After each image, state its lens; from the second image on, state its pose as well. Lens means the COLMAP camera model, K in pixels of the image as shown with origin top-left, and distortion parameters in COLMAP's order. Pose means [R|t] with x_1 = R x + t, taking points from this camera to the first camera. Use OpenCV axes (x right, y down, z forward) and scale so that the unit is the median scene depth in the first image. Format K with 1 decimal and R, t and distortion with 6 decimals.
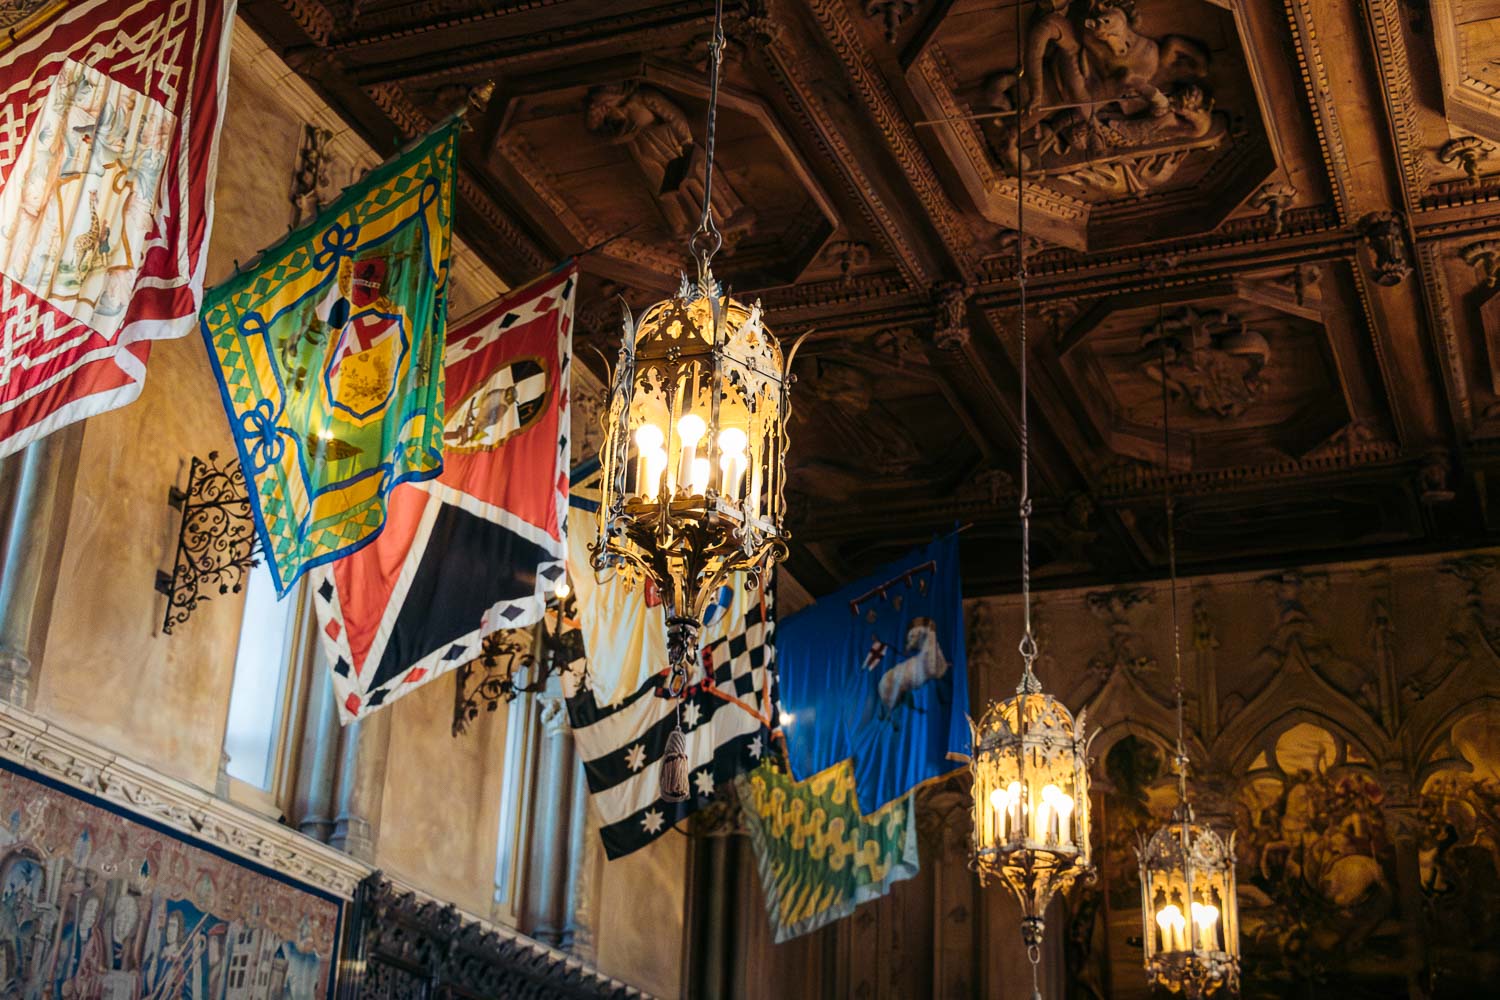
lens RADIAL K [[2047.9, 0, 753.4], [0, 2047.9, 498.4], [0, 0, 1]] dist [0.020452, 0.000000]
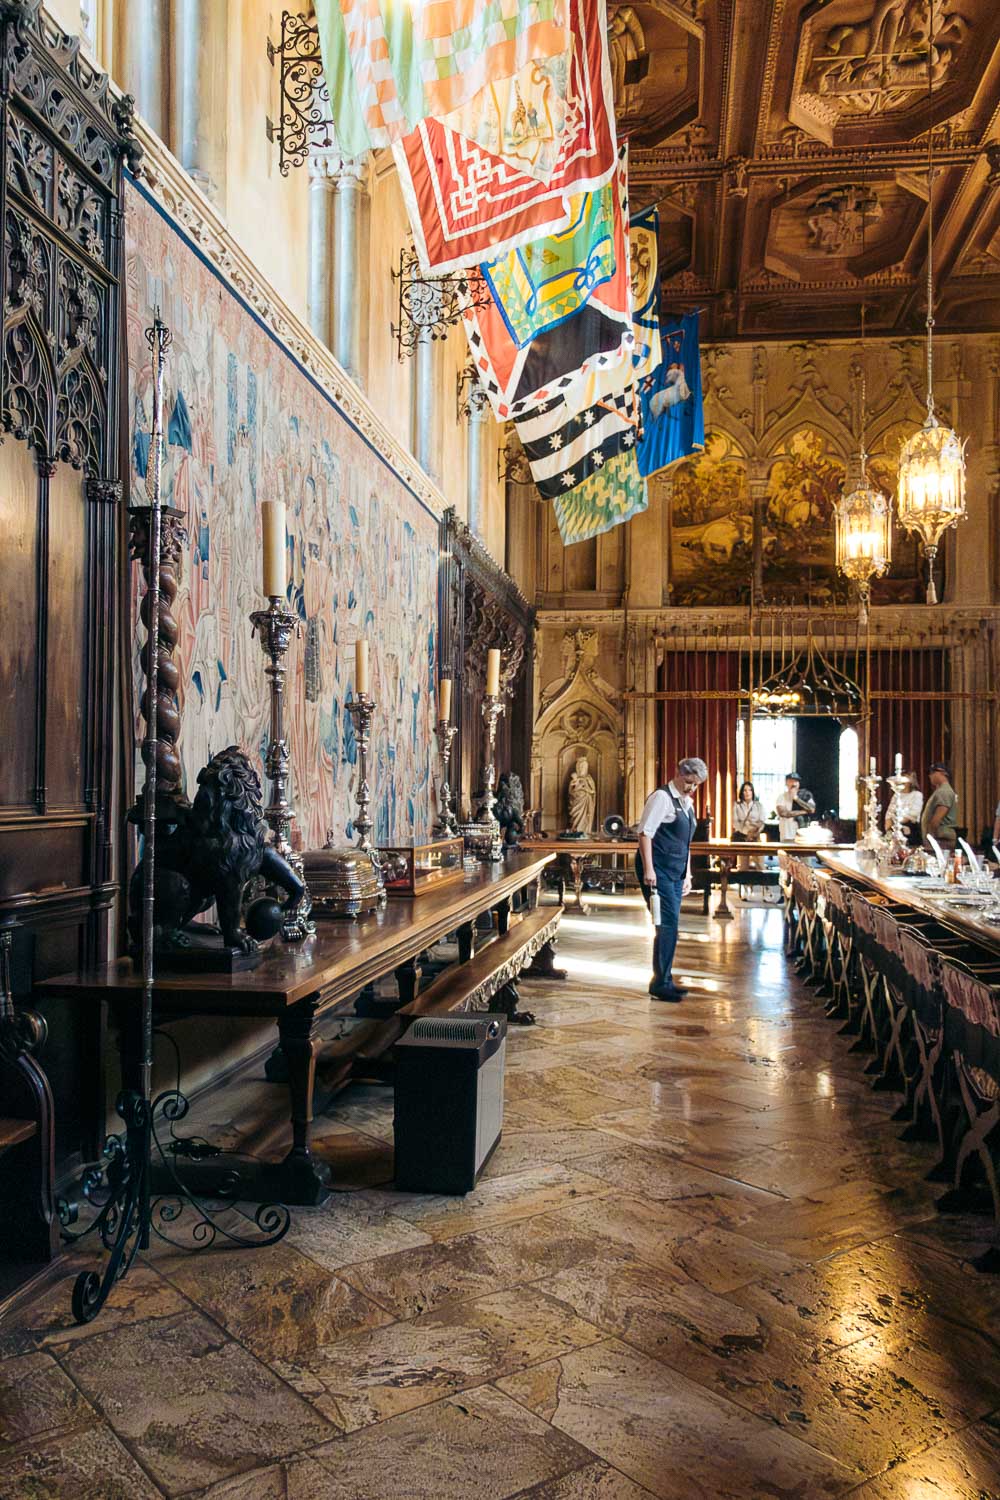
lens RADIAL K [[1191.0, 0, 515.7], [0, 1191.0, 781.7], [0, 0, 1]] dist [-0.033311, 0.026585]
pose [[0.970580, -0.033280, 0.238468, -0.428584], [-0.066164, 0.915412, 0.397043, -0.011879], [-0.231510, -0.401140, 0.886278, -0.020720]]
